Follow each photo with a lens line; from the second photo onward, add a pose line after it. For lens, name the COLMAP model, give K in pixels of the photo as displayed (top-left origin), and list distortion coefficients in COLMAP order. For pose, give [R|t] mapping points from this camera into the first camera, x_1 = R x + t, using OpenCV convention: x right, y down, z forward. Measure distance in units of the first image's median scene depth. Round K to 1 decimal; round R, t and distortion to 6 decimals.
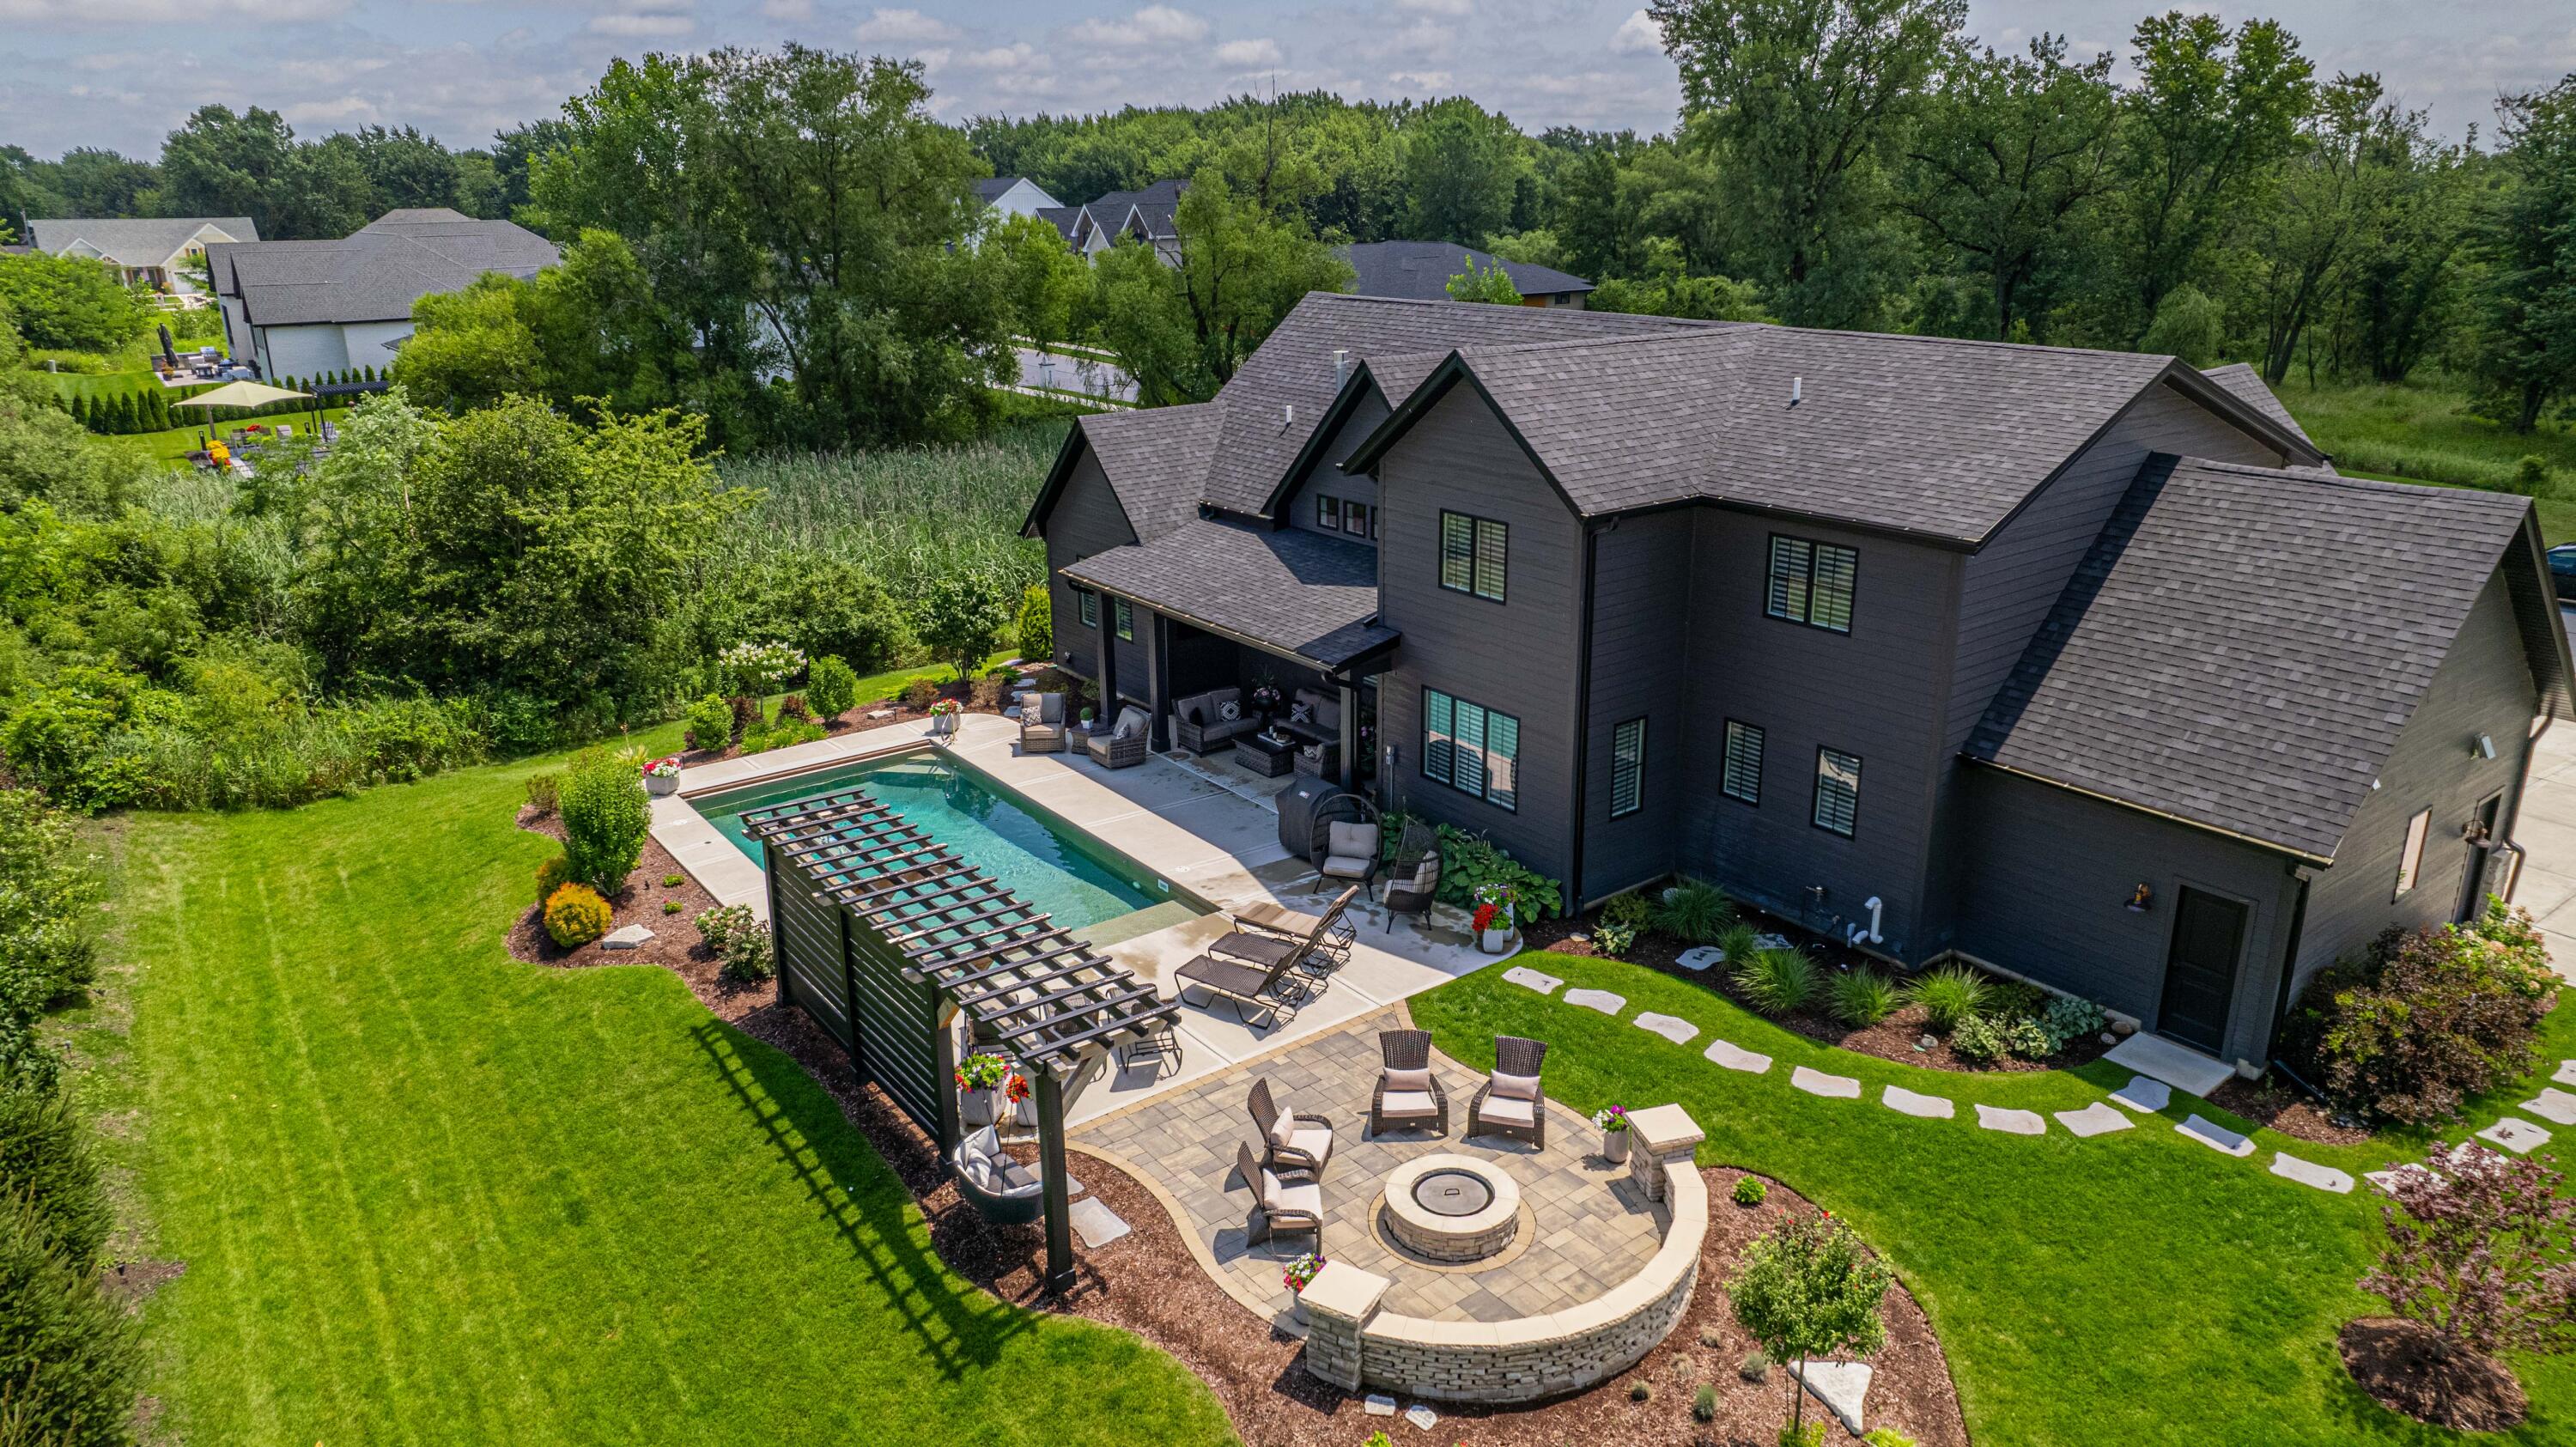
lens RADIAL K [[1635.1, 0, 1295.5], [0, 1635.1, 714.7], [0, 0, 1]] dist [-0.065255, 0.057124]
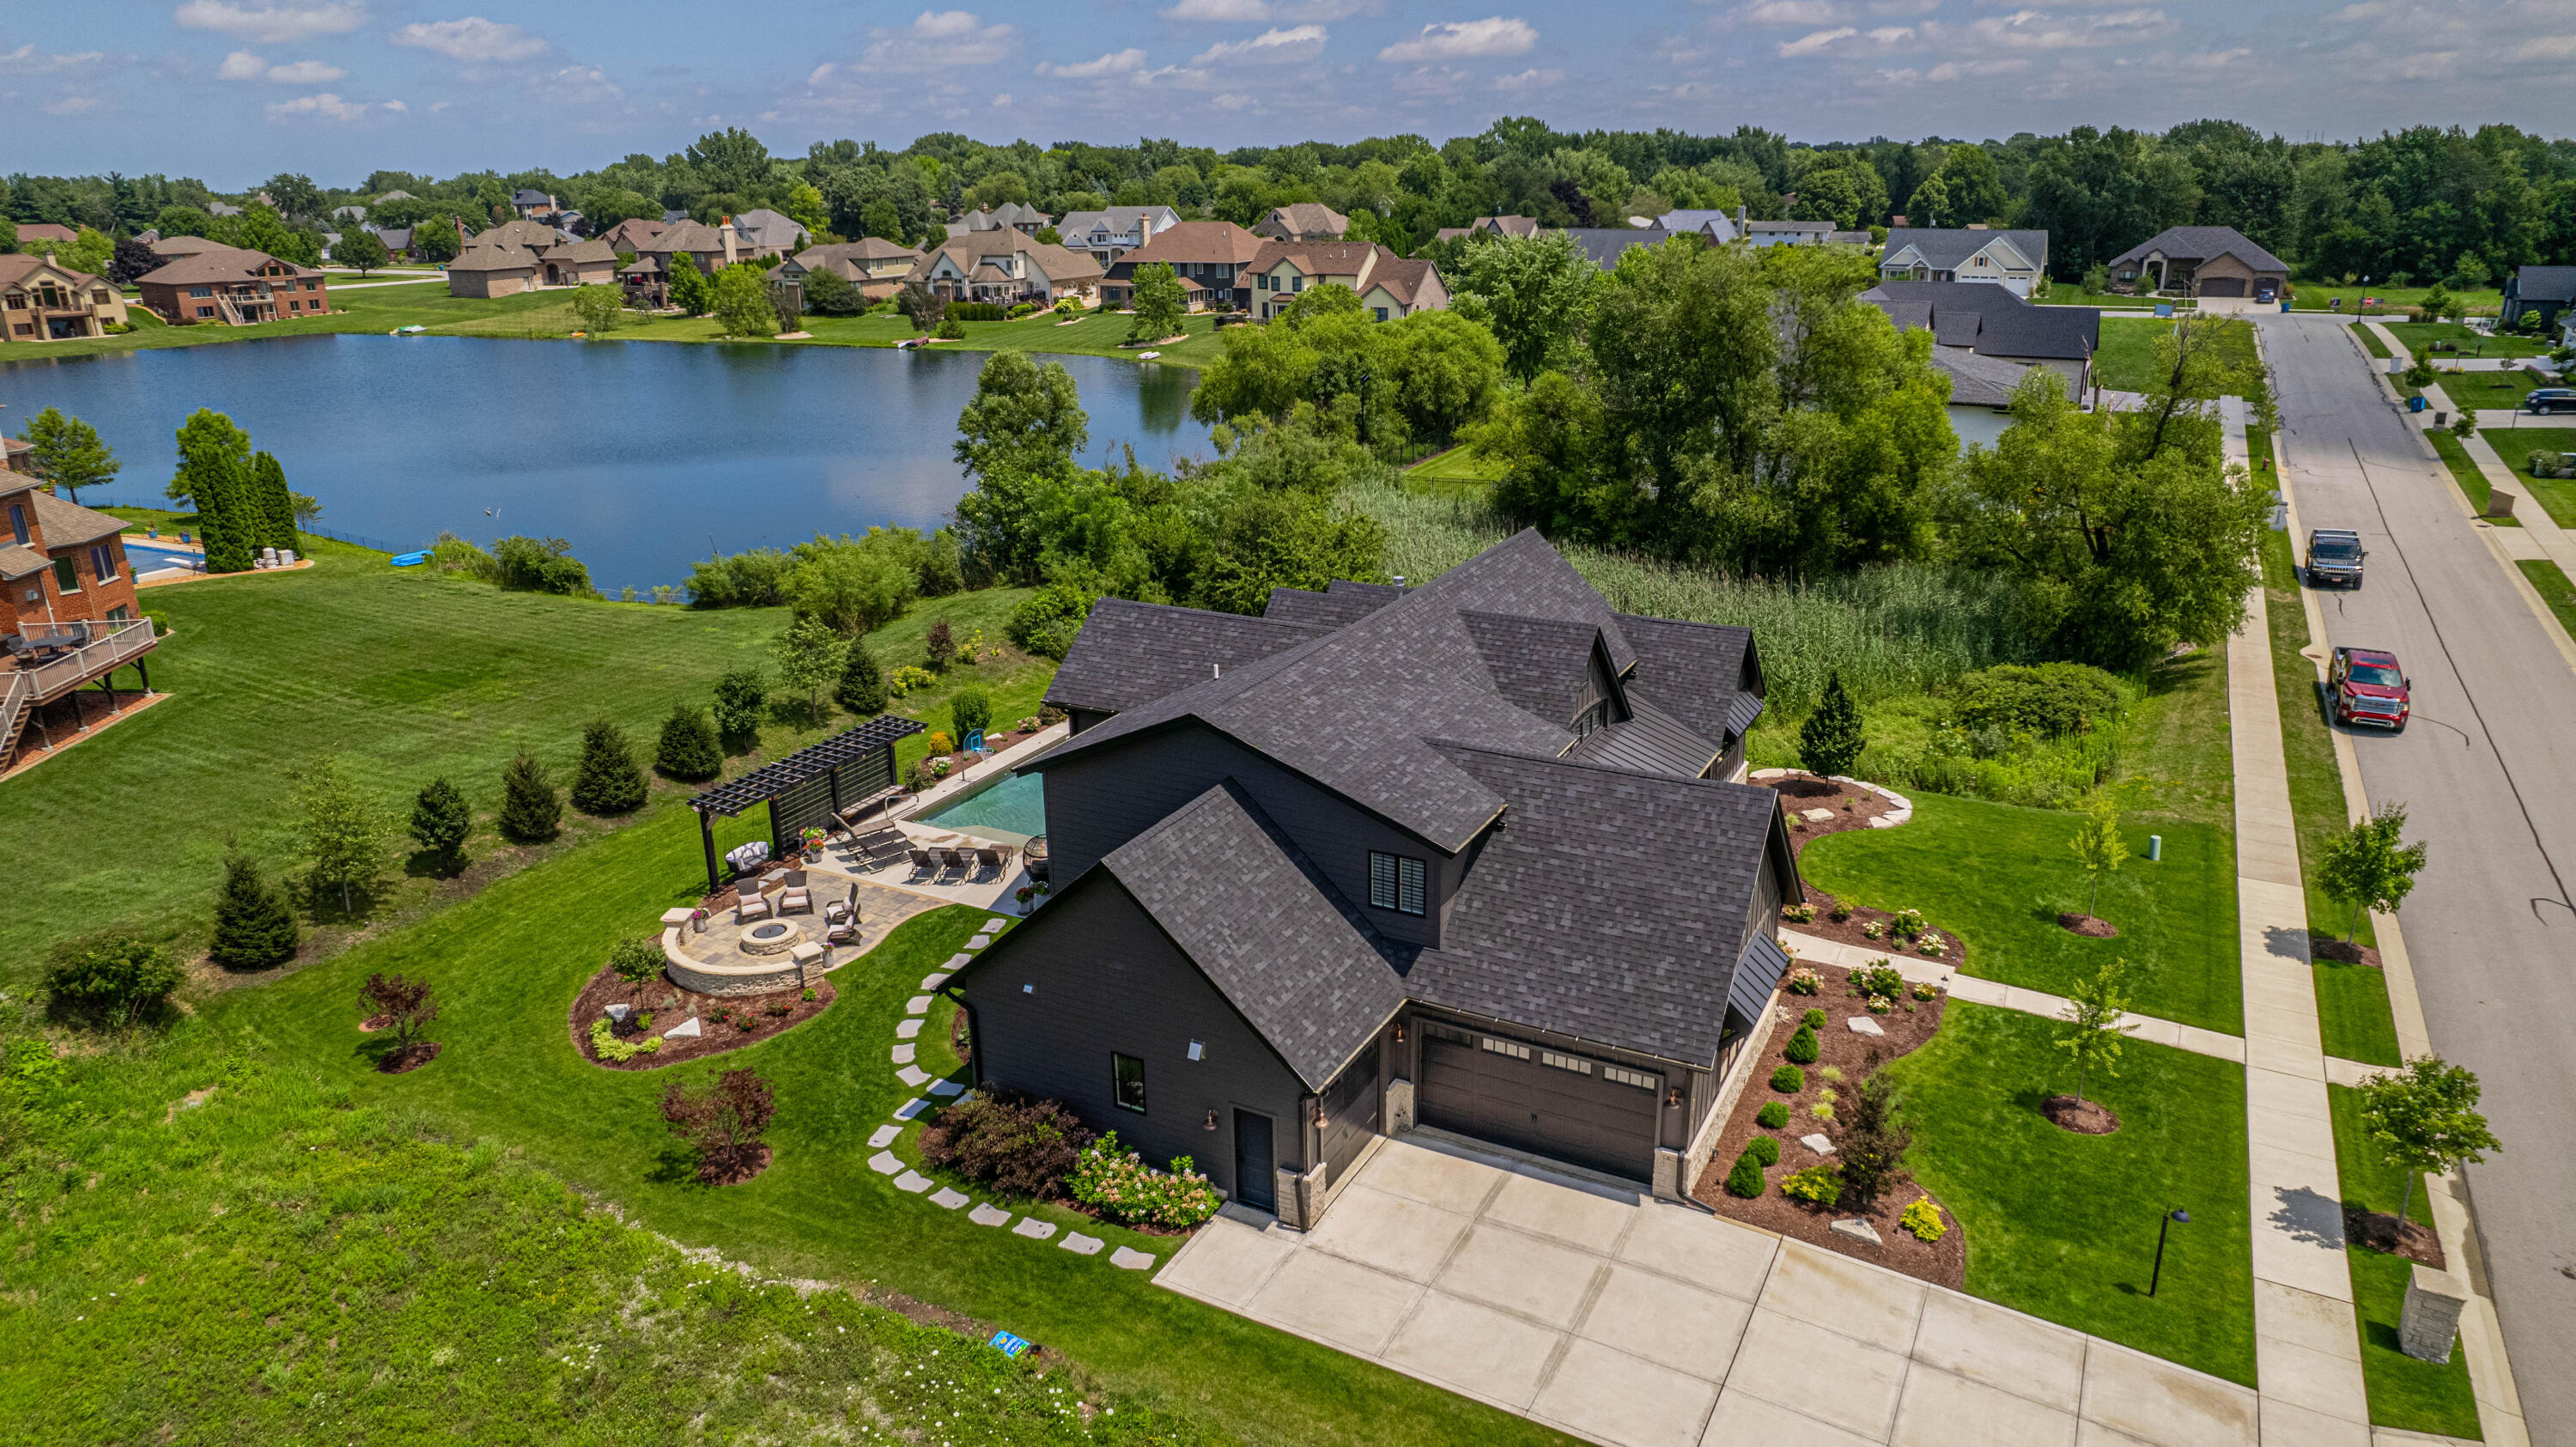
lens RADIAL K [[1635.1, 0, 1295.5], [0, 1635.1, 714.7], [0, 0, 1]] dist [-0.065255, 0.057124]
pose [[0.416311, 0.296389, -0.859558, 1.972652], [-0.270142, 0.943006, 0.194325, -0.568097], [0.868164, 0.151303, 0.472651, 0.396727]]
